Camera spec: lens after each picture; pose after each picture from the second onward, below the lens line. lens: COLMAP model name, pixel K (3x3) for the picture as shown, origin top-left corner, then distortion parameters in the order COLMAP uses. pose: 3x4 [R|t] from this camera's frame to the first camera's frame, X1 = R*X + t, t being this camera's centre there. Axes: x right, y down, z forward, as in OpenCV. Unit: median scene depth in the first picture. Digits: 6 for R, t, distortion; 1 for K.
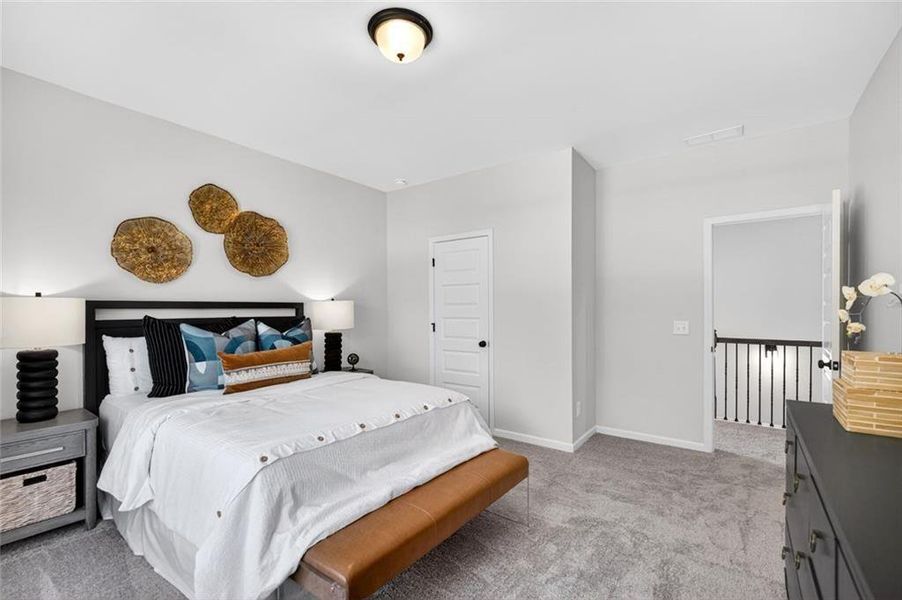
lens RADIAL K [[400.8, 0, 447.5], [0, 400.8, 304.1], [0, 0, 1]] dist [0.007958, -0.001507]
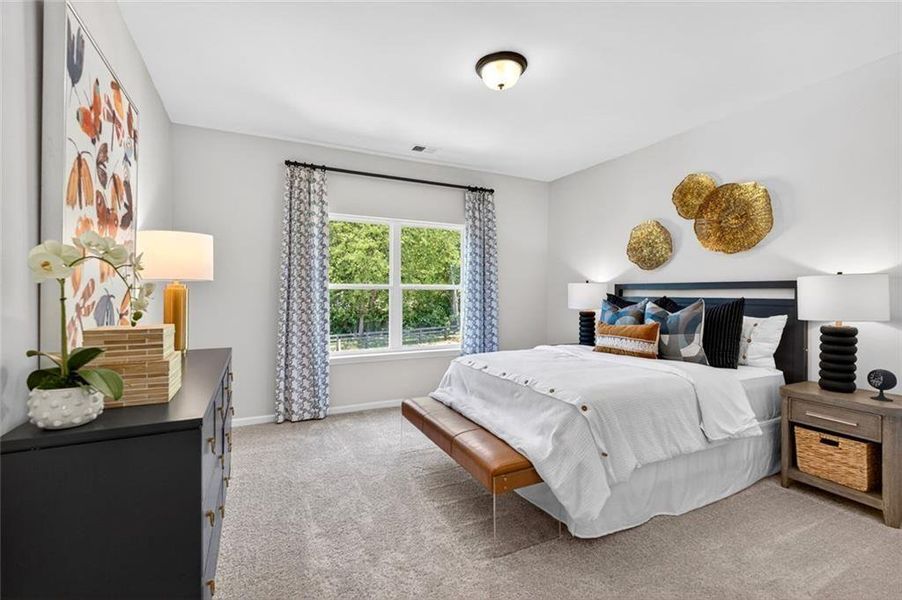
lens RADIAL K [[400.8, 0, 448.2], [0, 400.8, 295.2], [0, 0, 1]] dist [0.007958, -0.001507]
pose [[-0.455201, 0.013384, -0.890288, 0.692778], [0.018028, 0.999821, 0.005812, 0.010334], [0.890206, -0.013405, -0.455360, 0.918102]]
